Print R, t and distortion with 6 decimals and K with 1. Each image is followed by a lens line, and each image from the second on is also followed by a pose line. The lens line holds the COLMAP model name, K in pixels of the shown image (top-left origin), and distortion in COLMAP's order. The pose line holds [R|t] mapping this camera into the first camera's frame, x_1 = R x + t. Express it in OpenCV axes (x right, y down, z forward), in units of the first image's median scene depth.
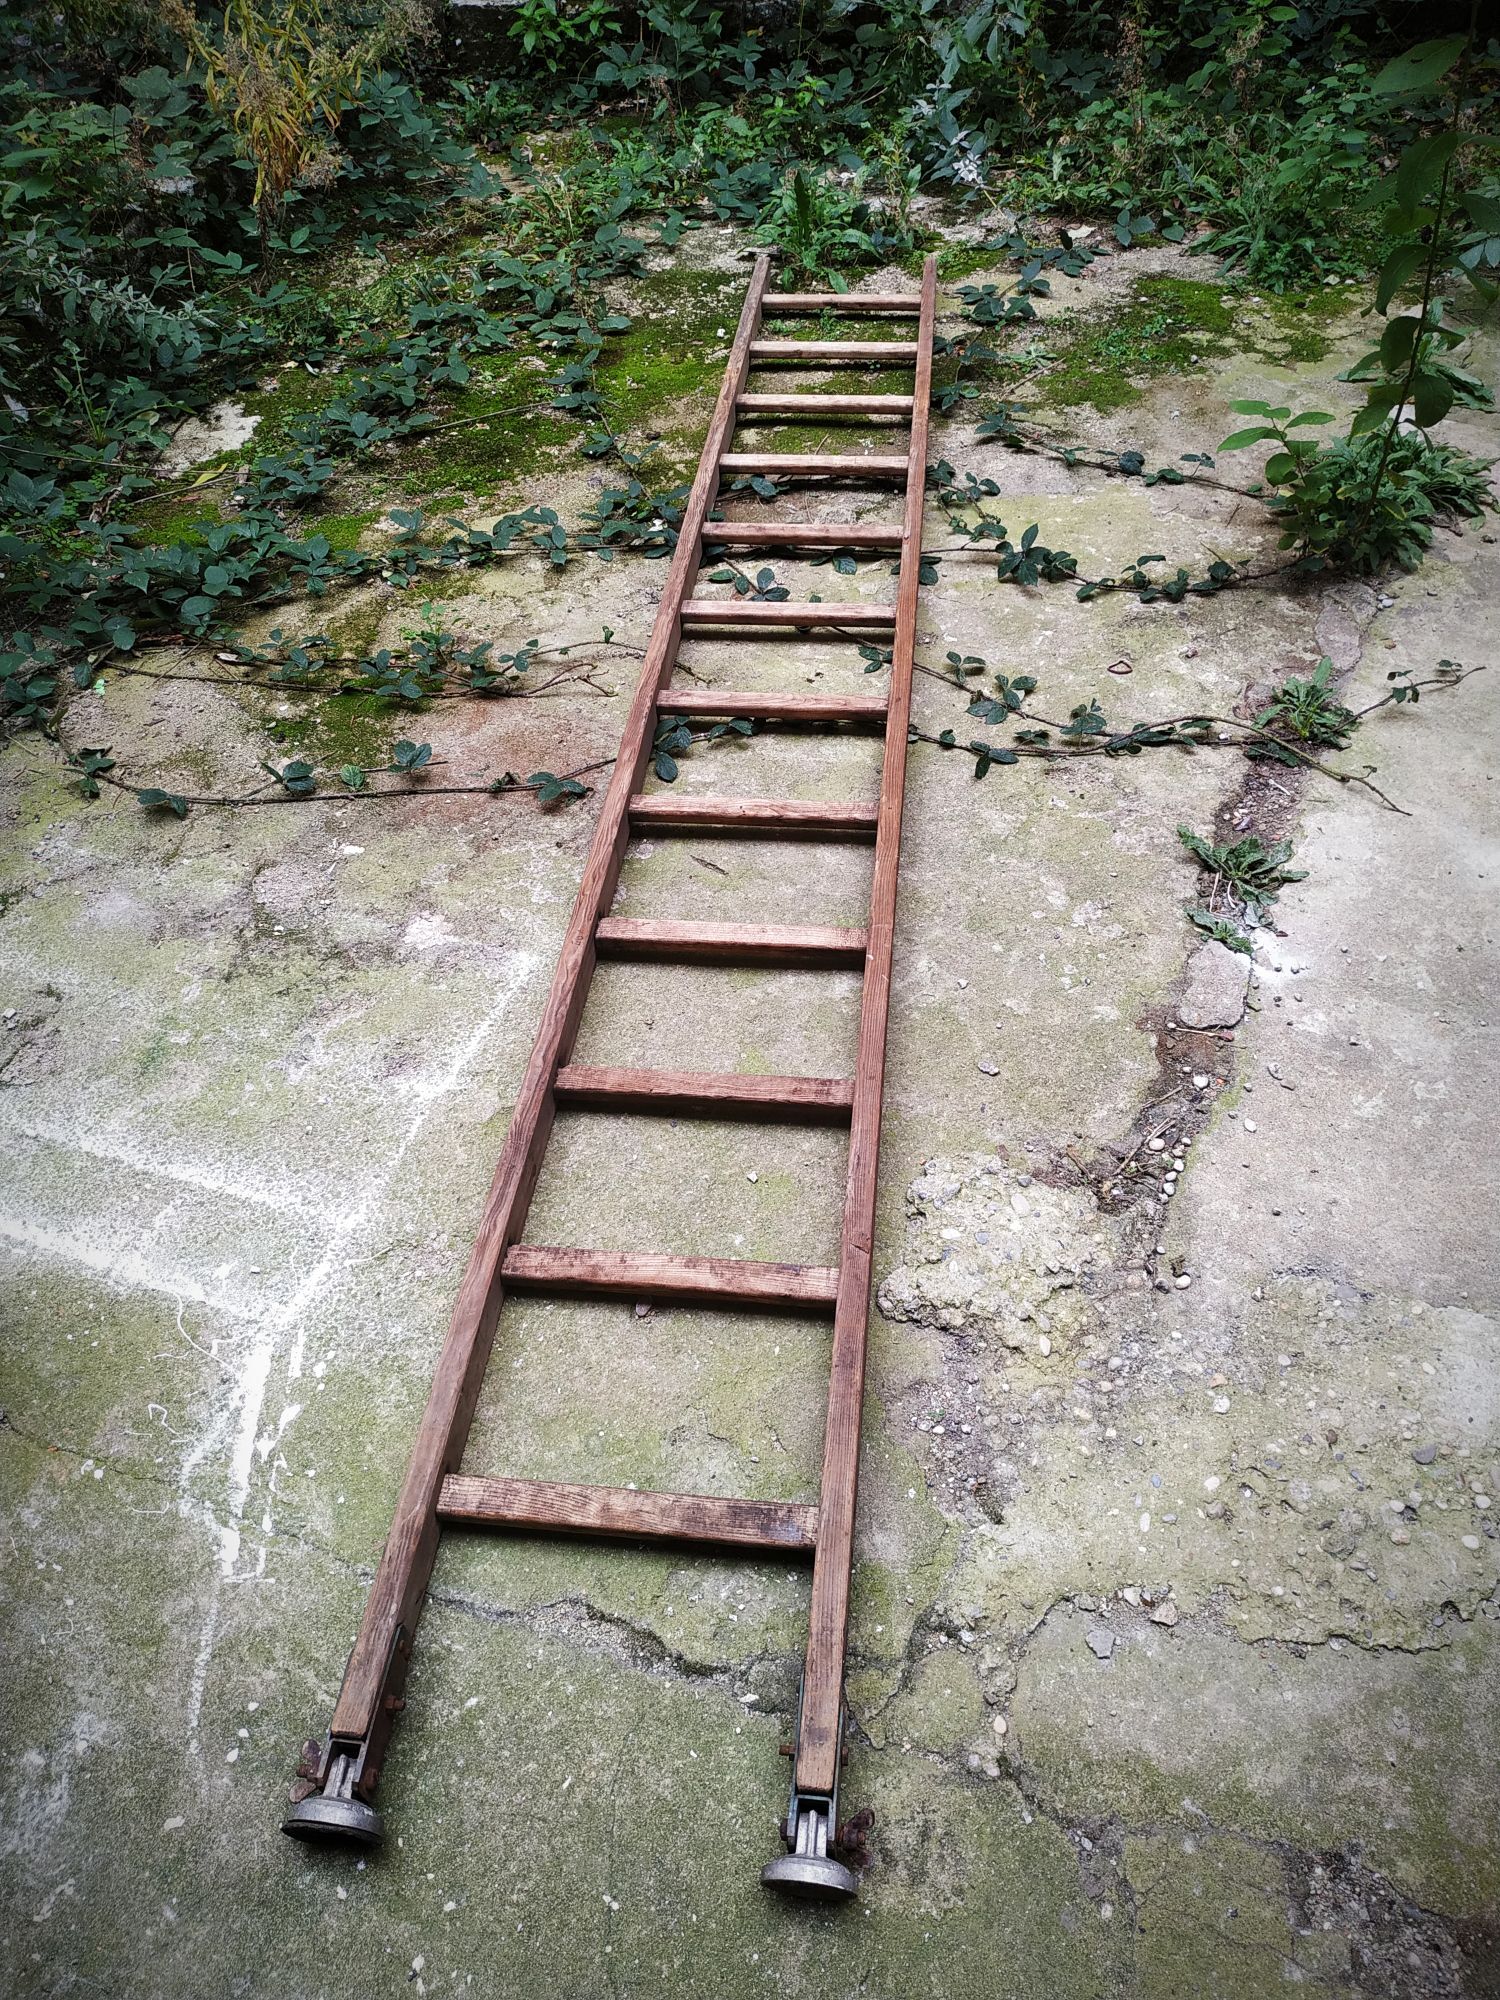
lens RADIAL K [[1437.4, 0, 730.6], [0, 1437.4, 1006.4], [0, 0, 1]] dist [-0.000082, -0.021834]
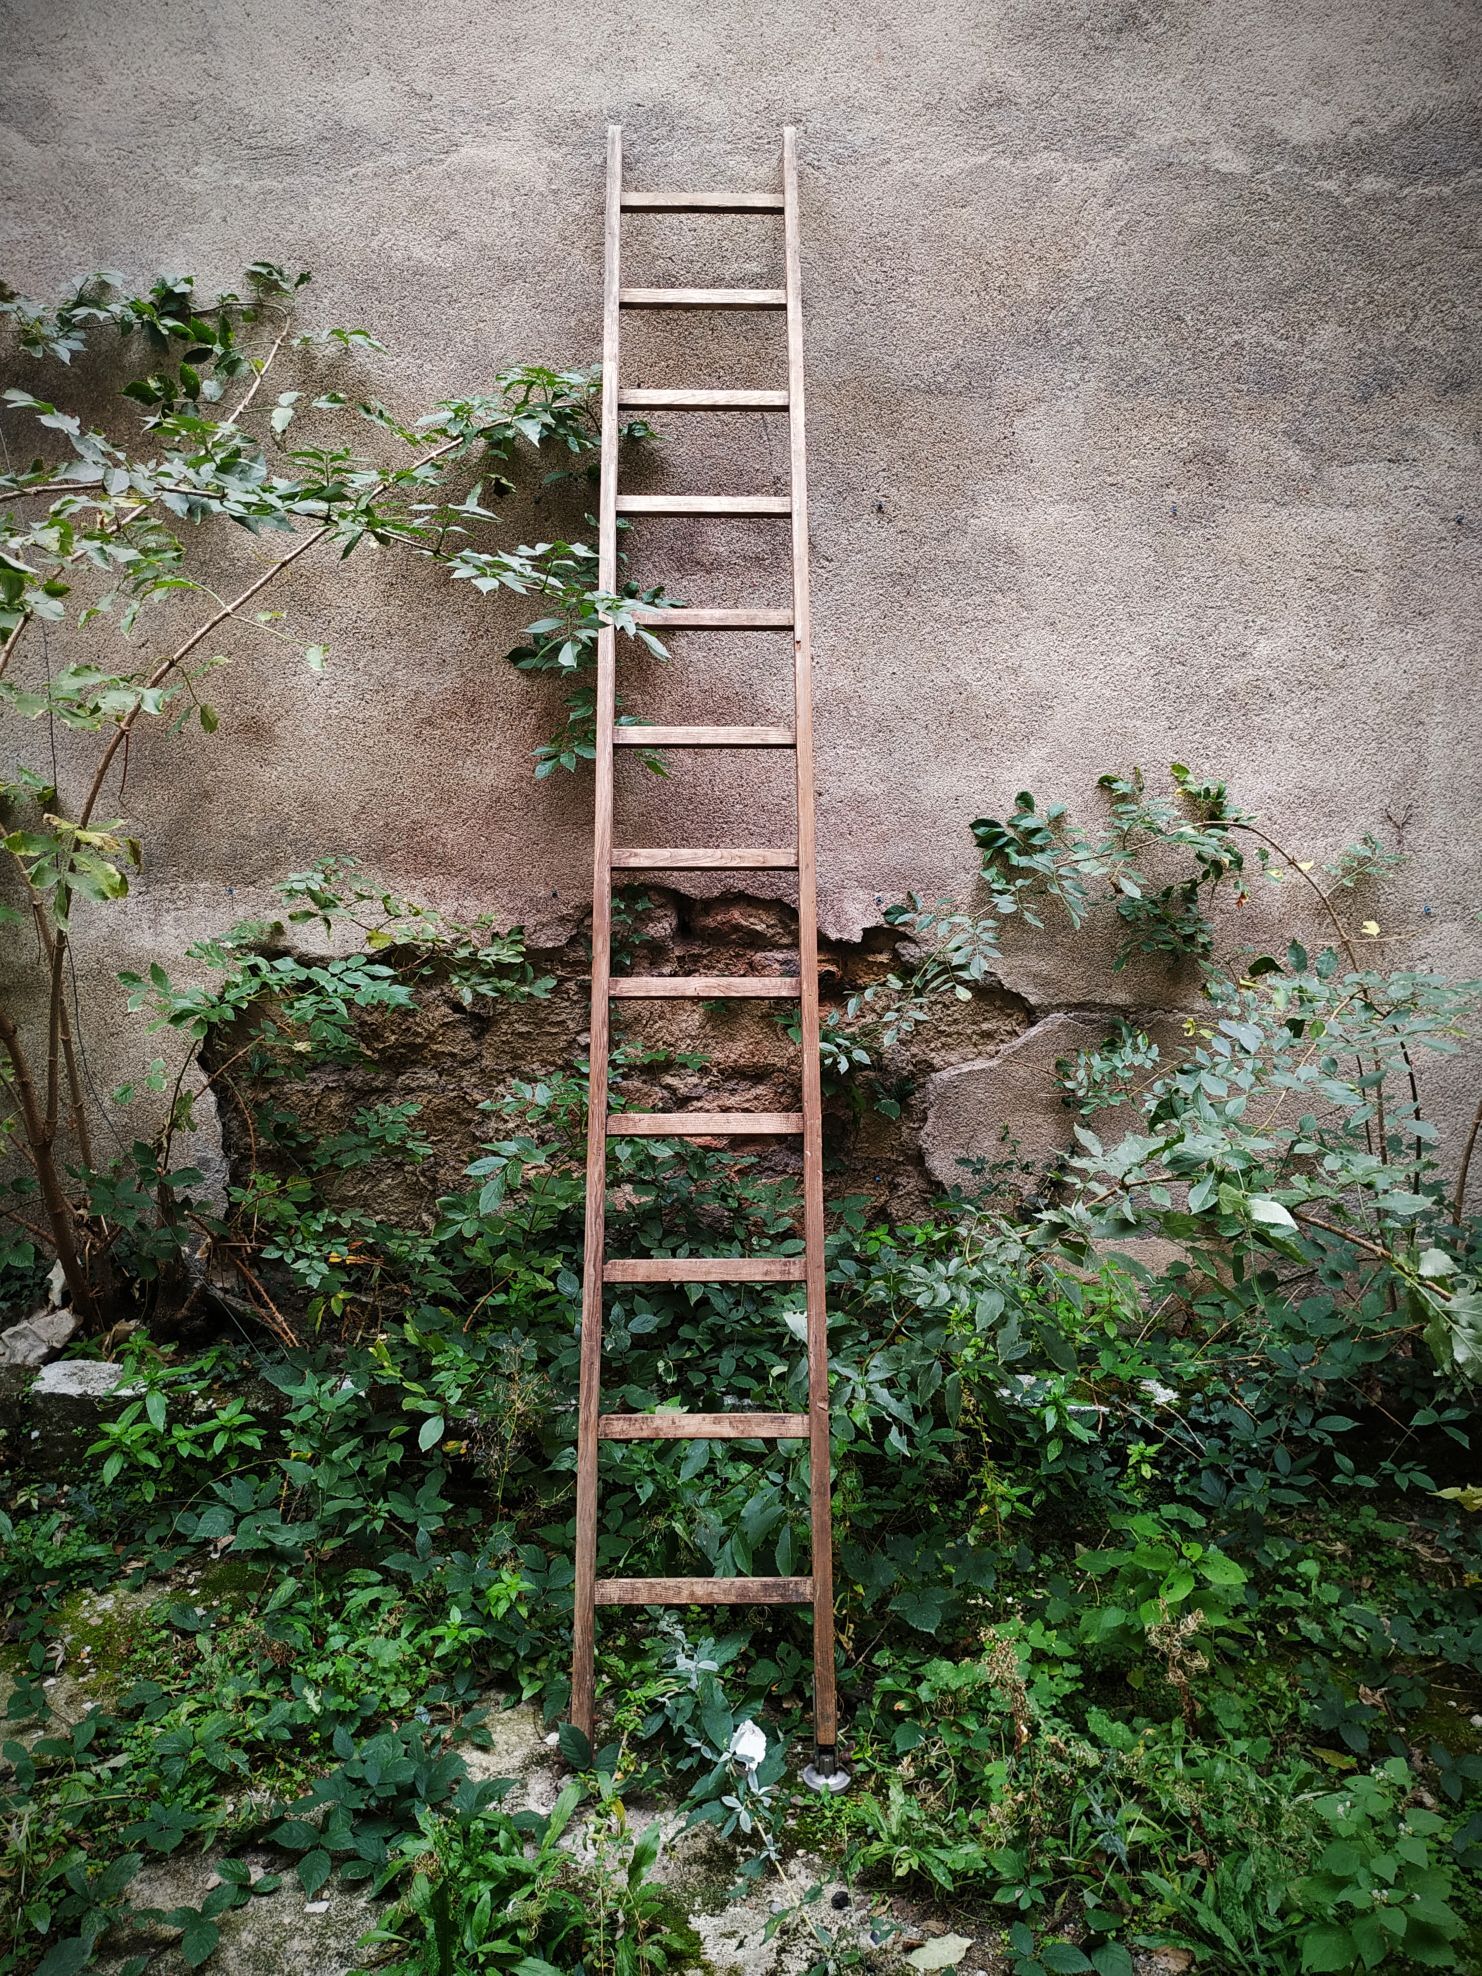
lens RADIAL K [[1398.9, 0, 709.5], [0, 1398.9, 1000.1], [0, 0, 1]] dist [0.005259, -0.007088]
pose [[0.995420, 0.054241, 0.078724, 0.085066], [0.006460, 0.783421, -0.621458, -0.470221], [-0.095382, 0.619120, 0.779482, 0.340701]]
